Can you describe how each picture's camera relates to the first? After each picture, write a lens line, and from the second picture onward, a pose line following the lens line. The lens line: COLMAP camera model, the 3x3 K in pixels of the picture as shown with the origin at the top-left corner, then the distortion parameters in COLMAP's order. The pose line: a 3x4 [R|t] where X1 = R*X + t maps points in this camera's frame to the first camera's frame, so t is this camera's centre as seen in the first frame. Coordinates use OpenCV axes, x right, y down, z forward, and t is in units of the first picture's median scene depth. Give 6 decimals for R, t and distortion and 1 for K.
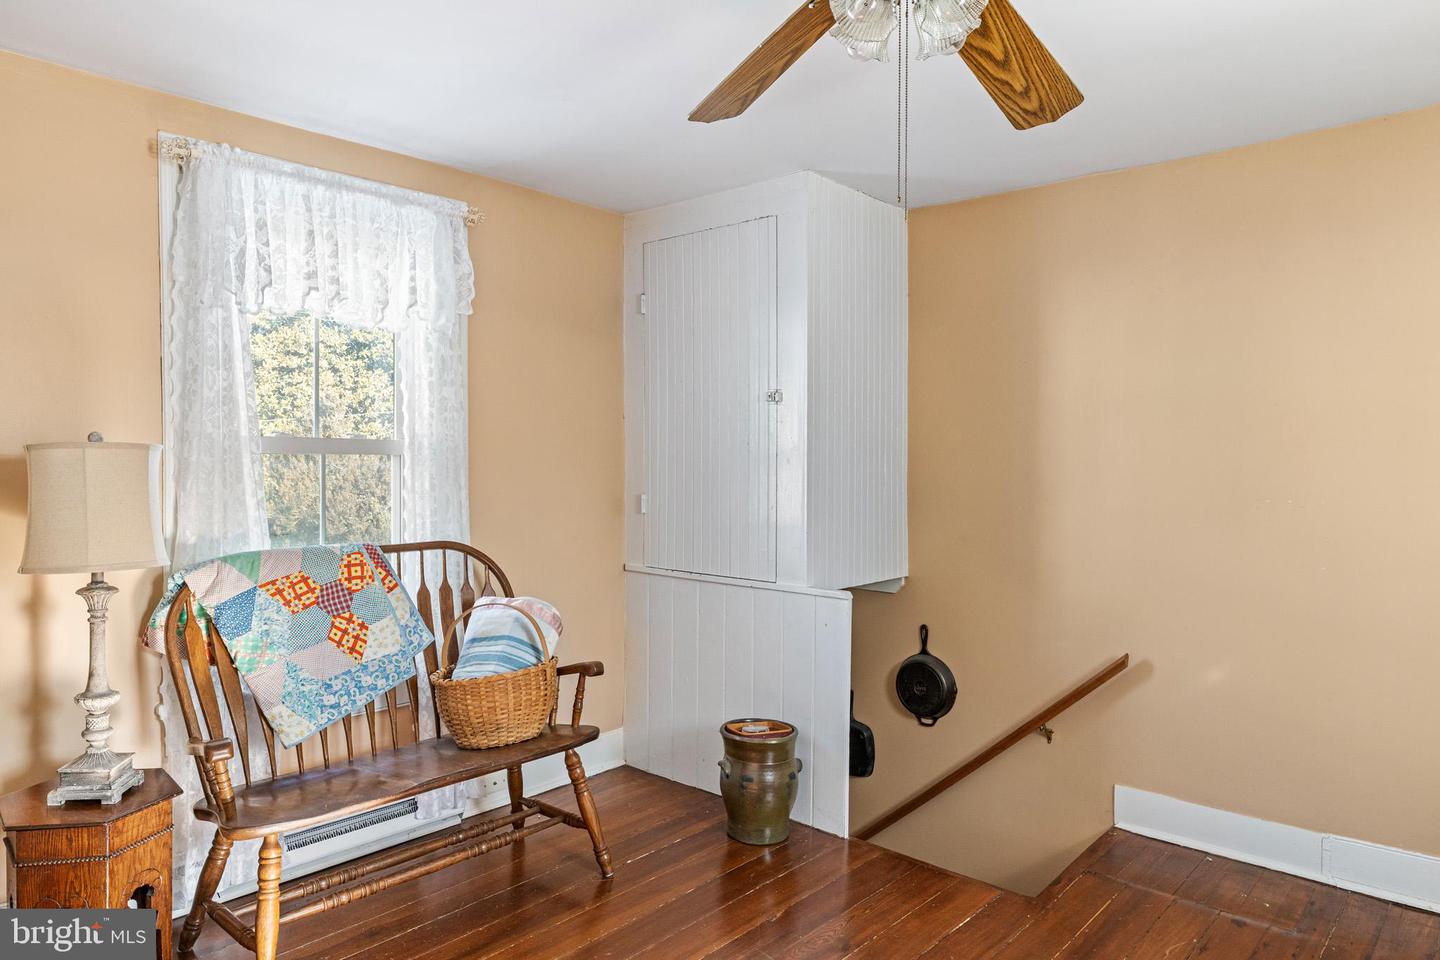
lens RADIAL K [[908.2, 0, 719.4], [0, 908.2, 480.9], [0, 0, 1]] dist [-0.007044, -0.002068]
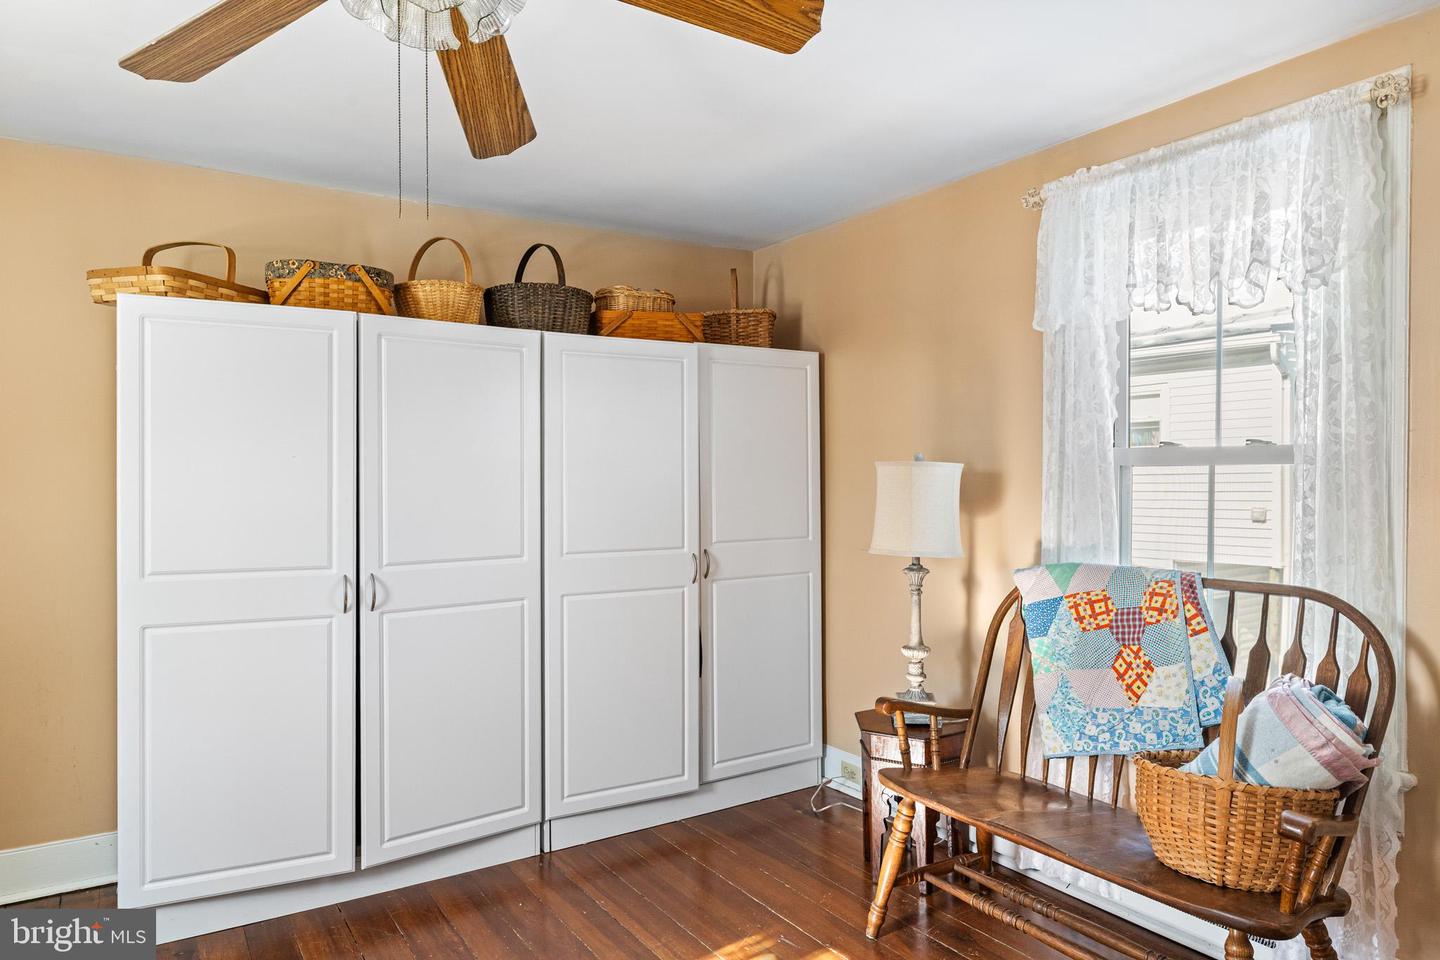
lens RADIAL K [[908.2, 0, 719.7], [0, 908.2, 479.3], [0, 0, 1]] dist [-0.007044, -0.002068]
pose [[-0.259329, 0.008371, -0.965753, 0.553725], [-0.011827, 0.999860, 0.011842, -0.022602], [0.965717, 0.014493, -0.259193, 0.845514]]
